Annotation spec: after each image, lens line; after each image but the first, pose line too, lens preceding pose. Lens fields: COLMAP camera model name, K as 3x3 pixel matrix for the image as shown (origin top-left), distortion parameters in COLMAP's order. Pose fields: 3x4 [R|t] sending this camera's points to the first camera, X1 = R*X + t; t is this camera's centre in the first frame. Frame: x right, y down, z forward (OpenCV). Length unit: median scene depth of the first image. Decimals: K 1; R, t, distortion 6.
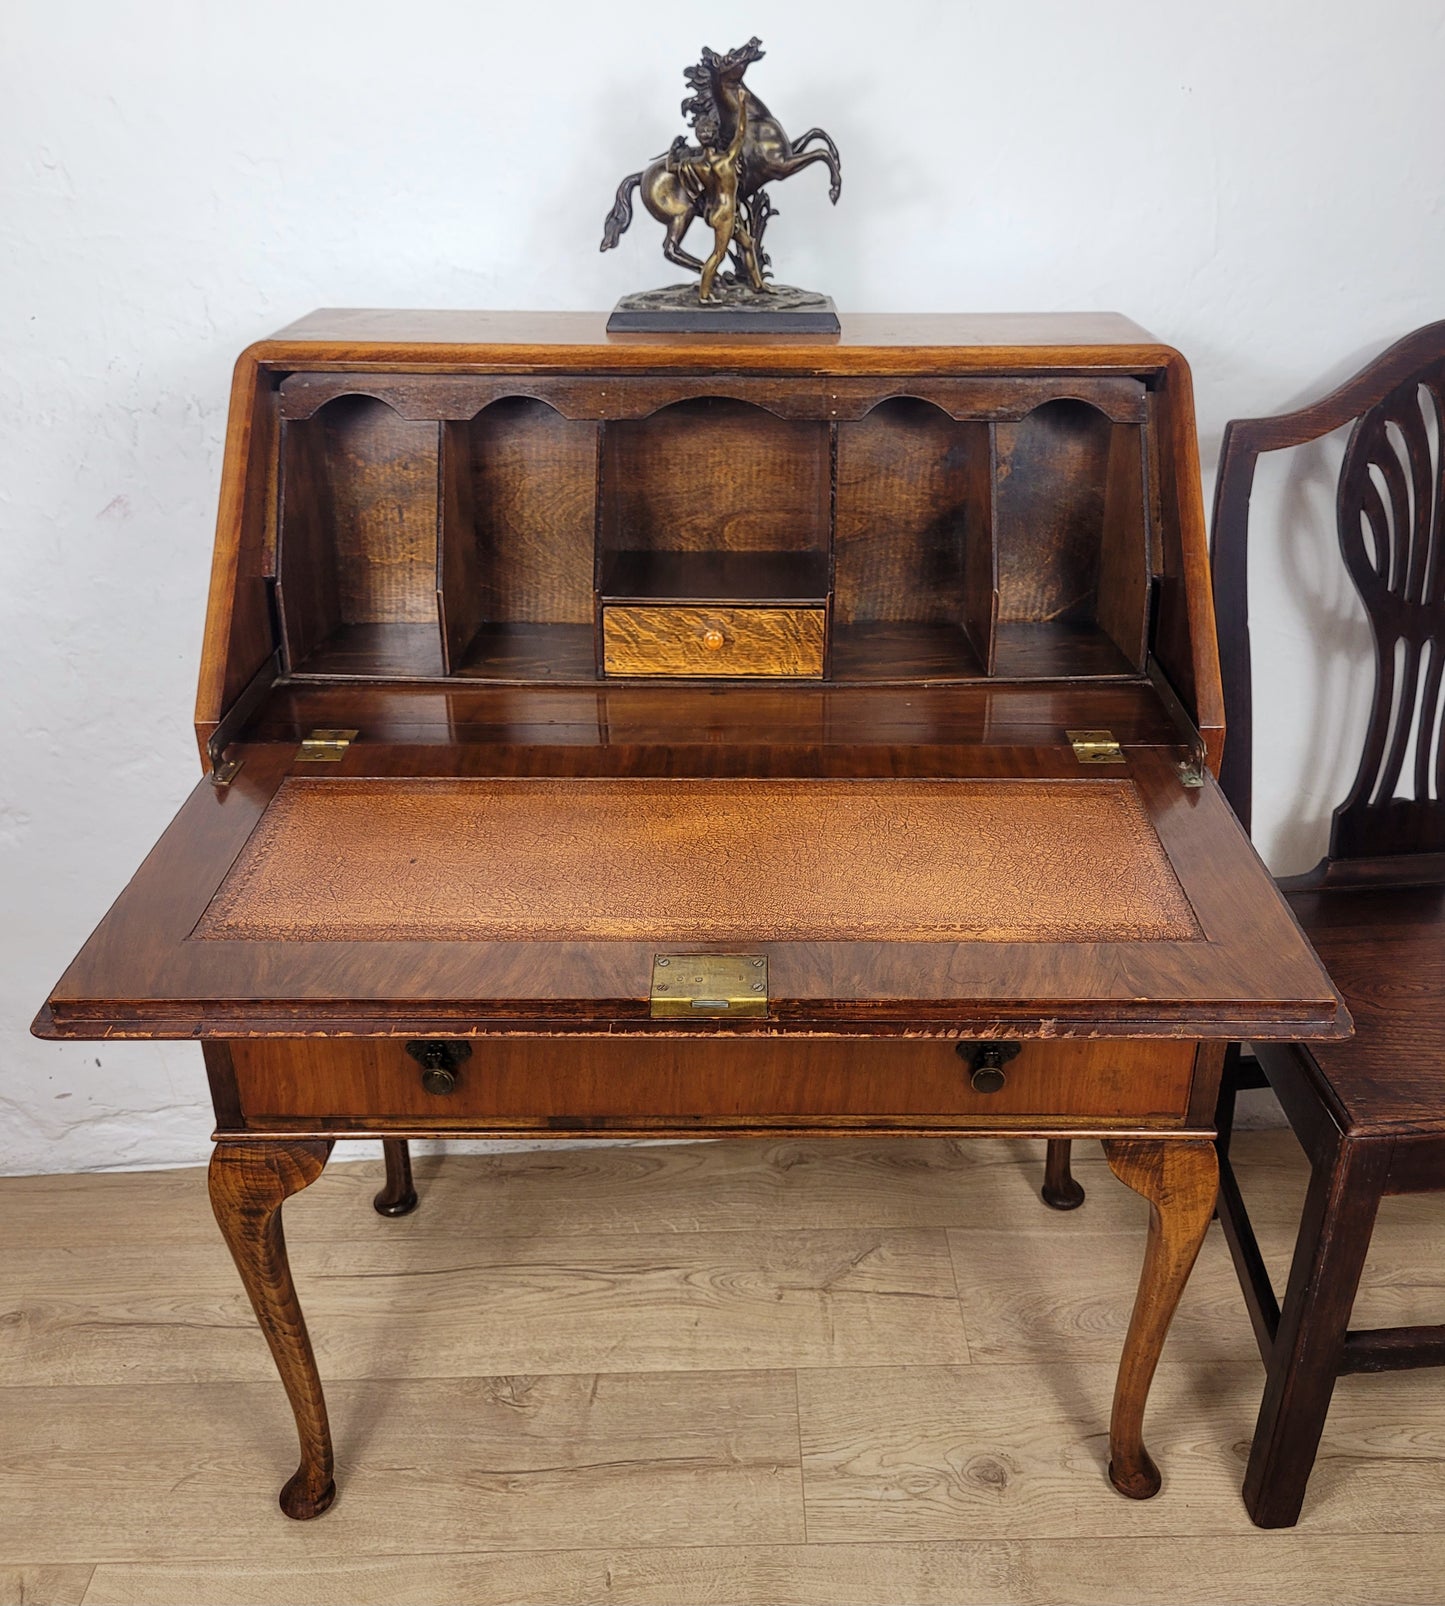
lens RADIAL K [[1577.8, 0, 761.5], [0, 1577.8, 814.5], [0, 0, 1]] dist [0.027550, 0.000000]
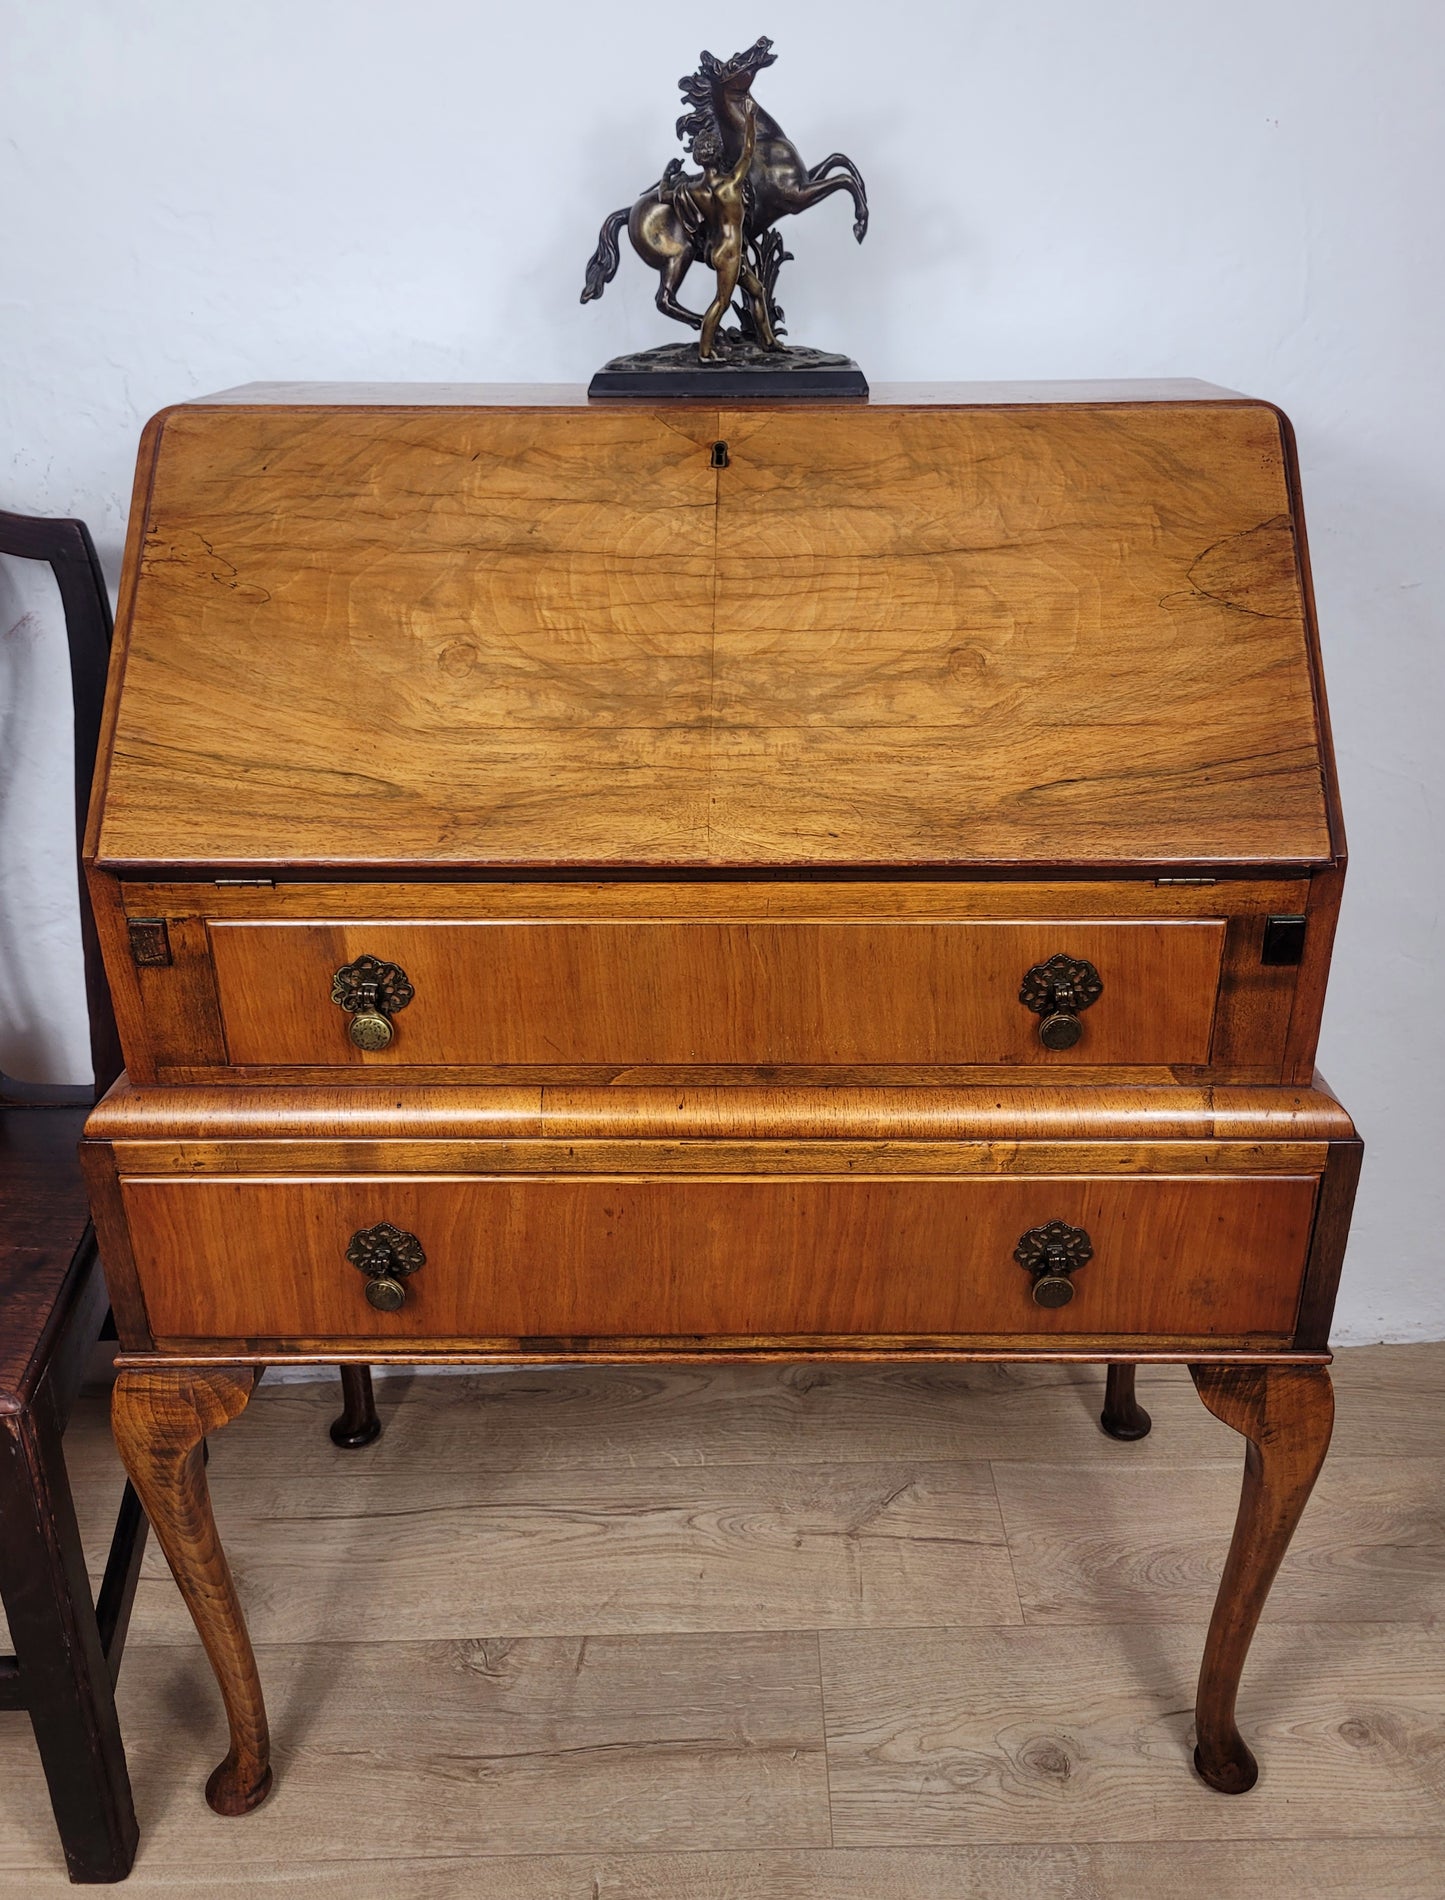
lens RADIAL K [[1578.2, 0, 751.5], [0, 1578.2, 991.4], [0, 0, 1]] dist [0.030120, -0.021301]
pose [[0.999899, -0.003870, -0.013699, -0.001181], [0.003659, 0.999874, -0.015432, 0.020804], [0.013757, 0.015380, 0.999787, 0.151845]]
